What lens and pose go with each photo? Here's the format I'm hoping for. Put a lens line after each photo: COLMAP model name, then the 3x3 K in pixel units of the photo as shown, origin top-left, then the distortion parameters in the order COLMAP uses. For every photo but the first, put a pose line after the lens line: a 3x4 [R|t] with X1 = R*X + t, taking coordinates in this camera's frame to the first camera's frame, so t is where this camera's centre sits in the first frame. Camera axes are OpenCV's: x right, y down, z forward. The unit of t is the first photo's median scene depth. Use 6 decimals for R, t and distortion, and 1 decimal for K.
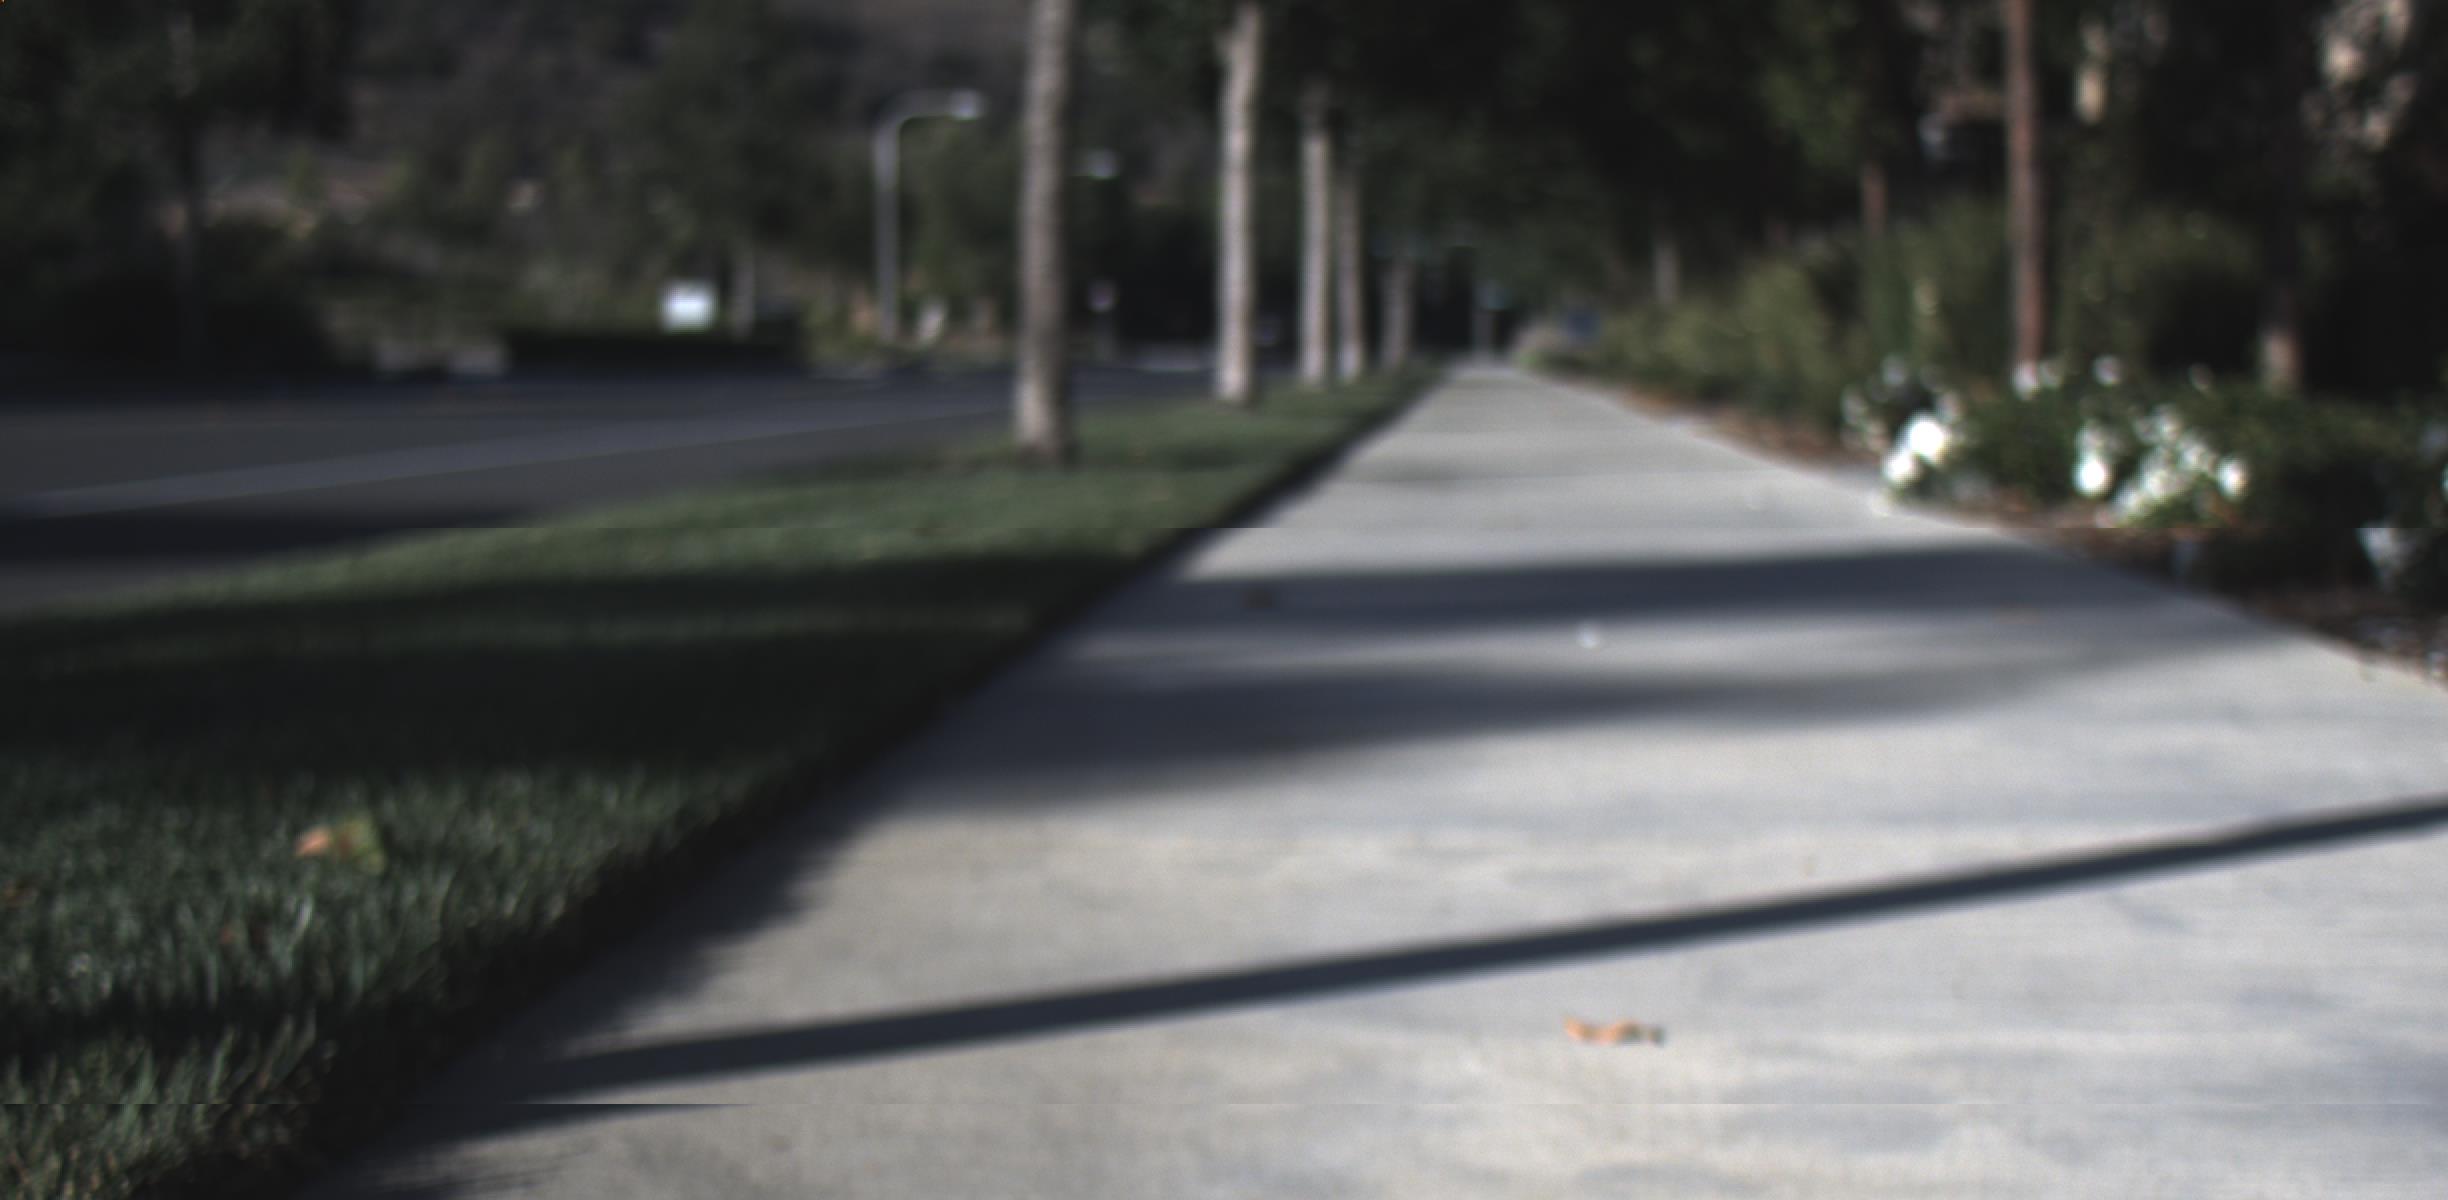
lens RADIAL K [[4249.8, 0, 1221.9], [0, 4249.8, 601.1], [0, 0, 1]] dist [-0.045731, 0.000000]
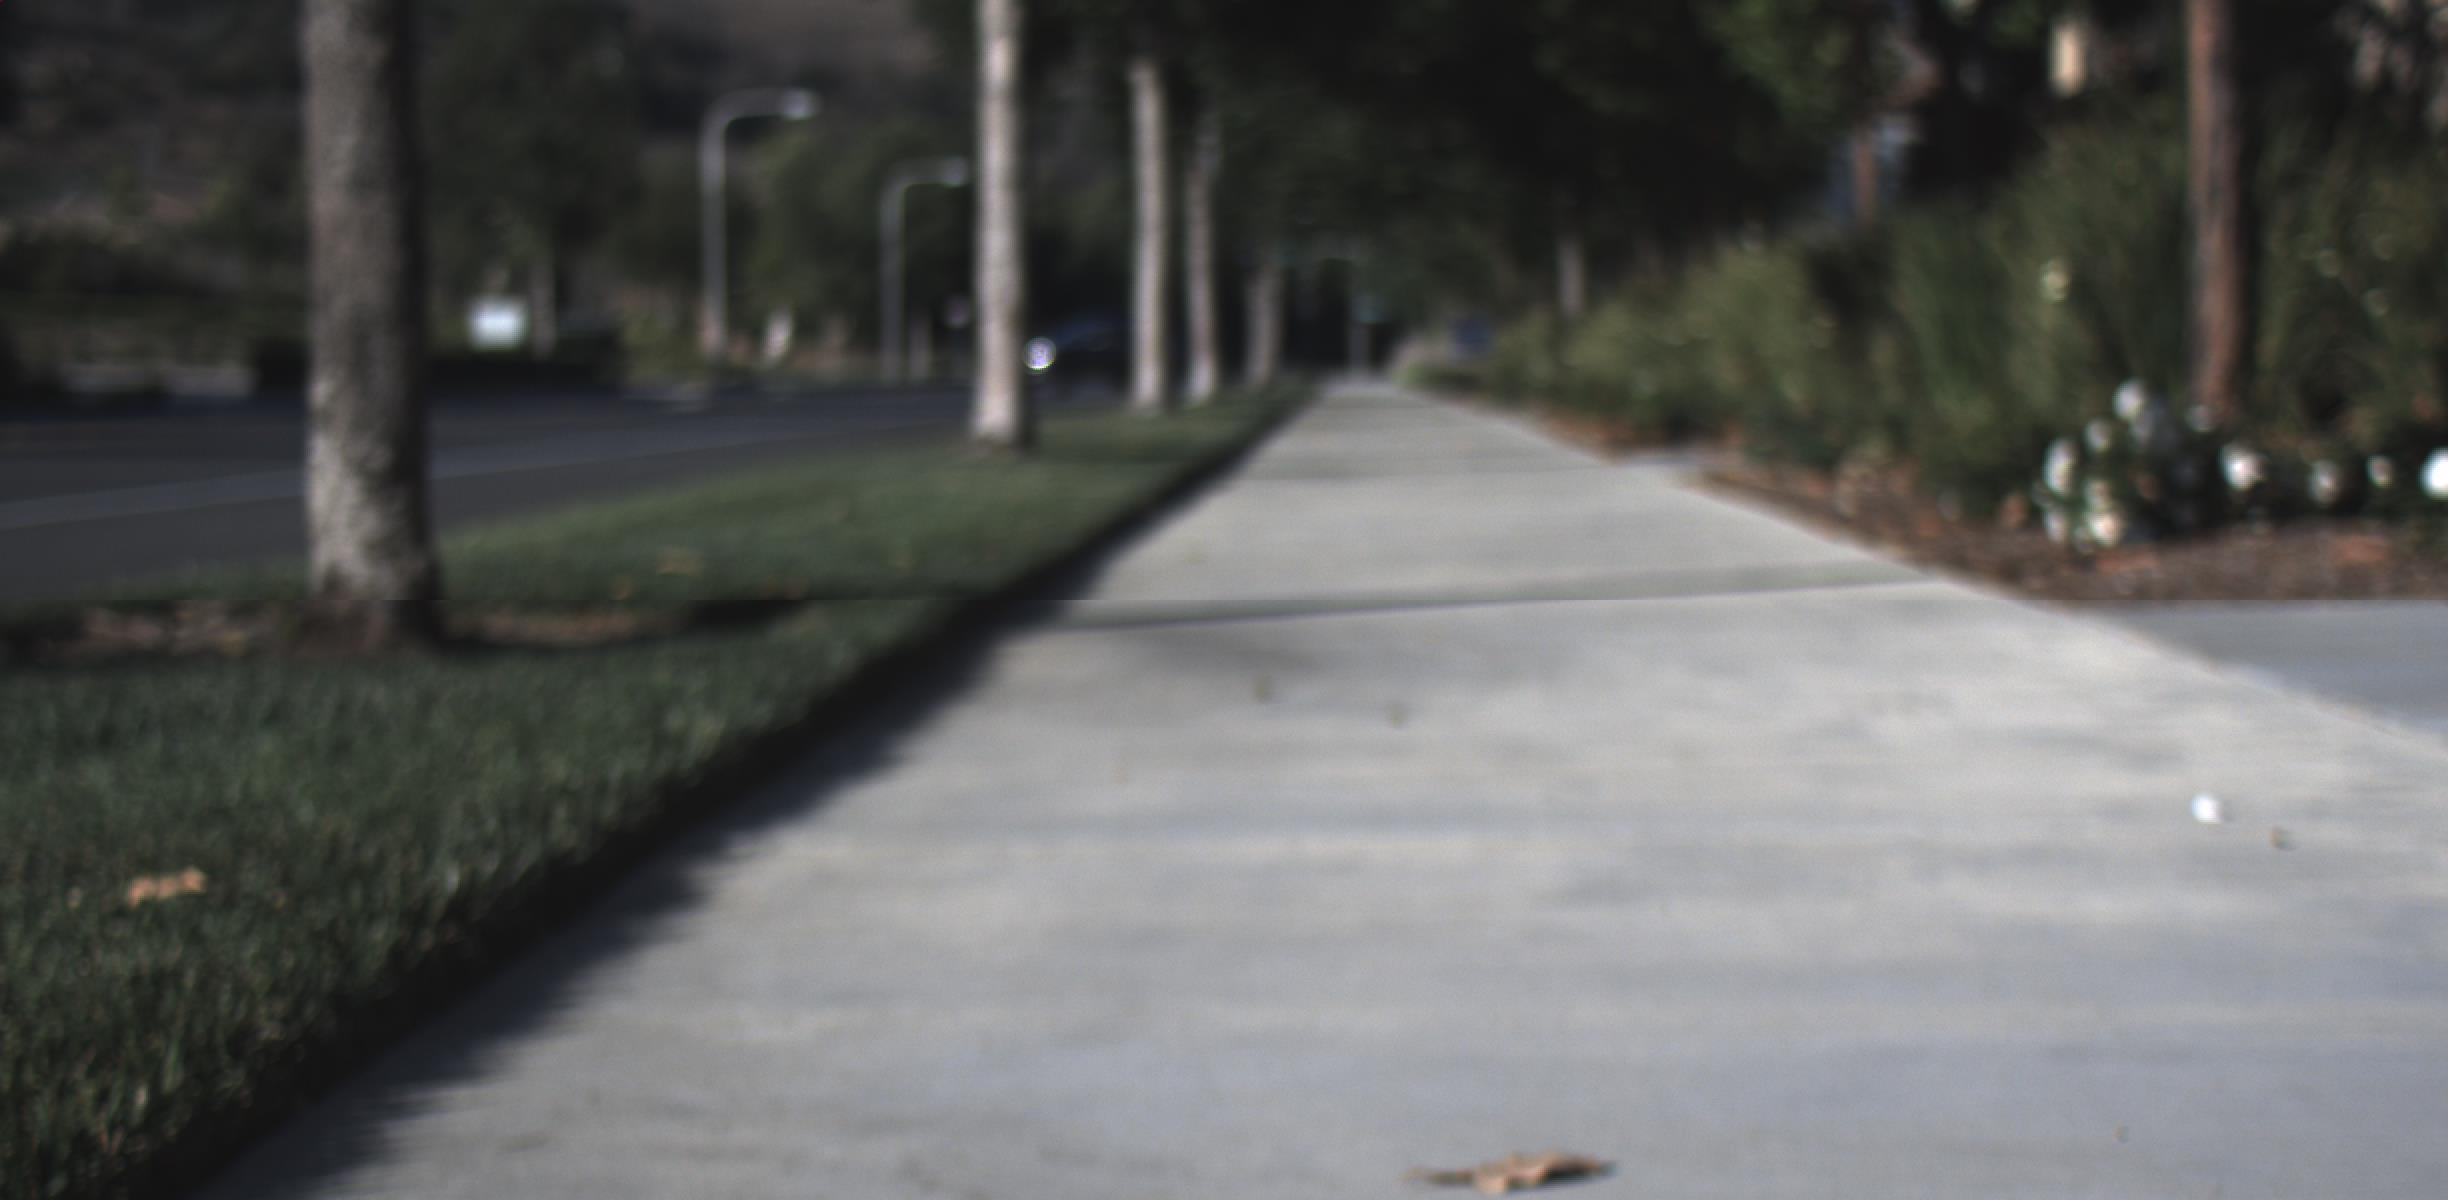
lens RADIAL K [[4249.8, 0, 1220.6], [0, 4249.8, 598.9], [0, 0, 1]] dist [-0.045731, 0.000000]
pose [[0.999573, -0.005647, 0.028678, 0.006972], [0.005777, 0.999973, -0.004472, -0.006824], [-0.028652, 0.004636, 0.999579, 0.116946]]
